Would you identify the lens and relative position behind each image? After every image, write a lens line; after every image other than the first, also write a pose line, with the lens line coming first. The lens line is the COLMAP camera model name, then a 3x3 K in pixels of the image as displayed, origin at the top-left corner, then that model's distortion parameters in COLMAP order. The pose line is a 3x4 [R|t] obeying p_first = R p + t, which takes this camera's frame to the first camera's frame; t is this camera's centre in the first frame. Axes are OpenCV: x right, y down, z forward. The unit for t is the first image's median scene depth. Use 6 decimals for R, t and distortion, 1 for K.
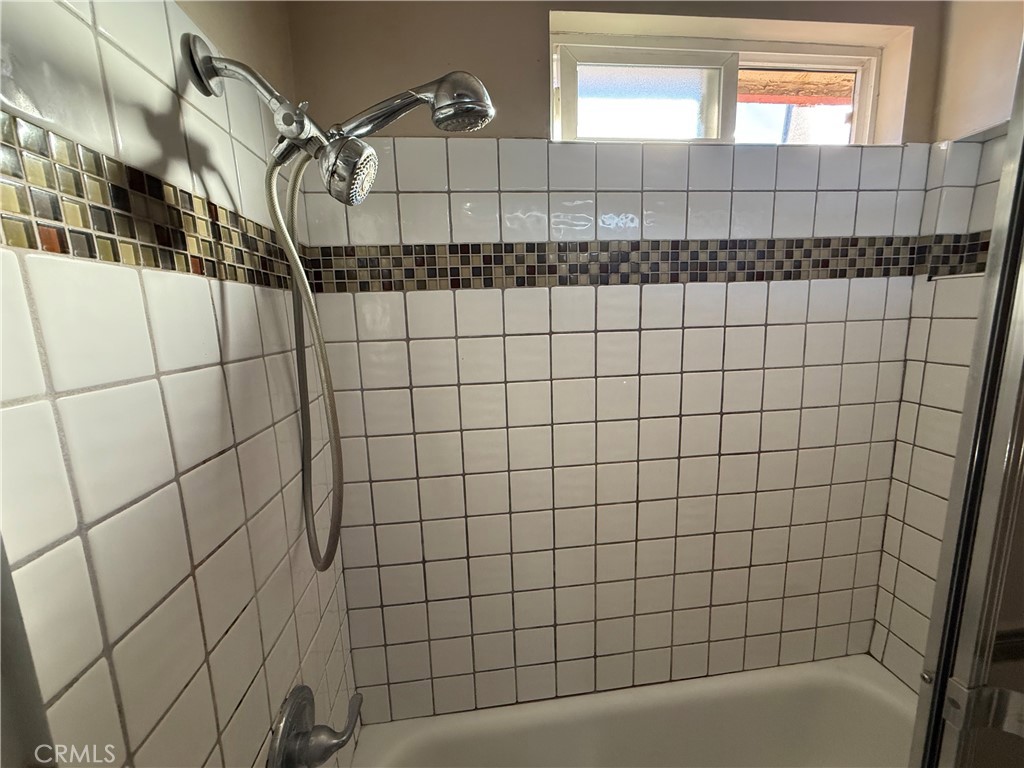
lens RADIAL K [[409.6, 0, 511.9], [0, 409.6, 386.1], [0, 0, 1]] dist [-0.001551, 0.000304]
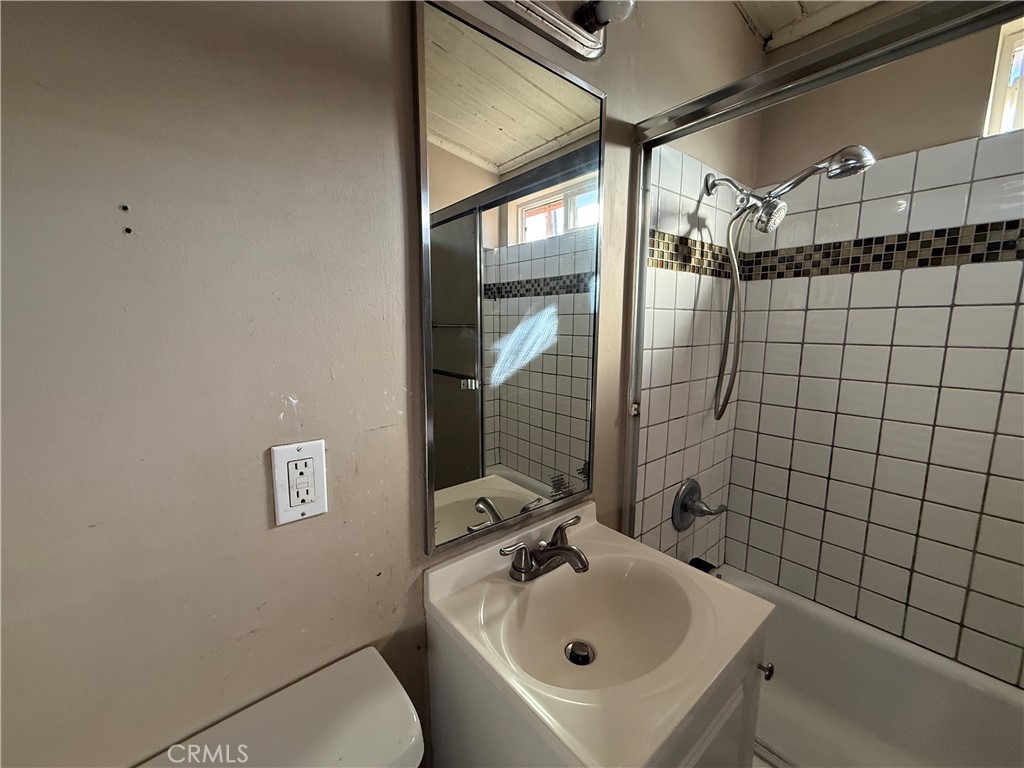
lens RADIAL K [[409.6, 0, 507.9], [0, 409.6, 380.0], [0, 0, 1]] dist [-0.001551, 0.000304]
pose [[0.541868, 0.145486, -0.827776, 0.393819], [-0.156799, 0.985111, 0.070497, 0.187542], [0.825708, 0.091594, 0.556613, -0.633686]]
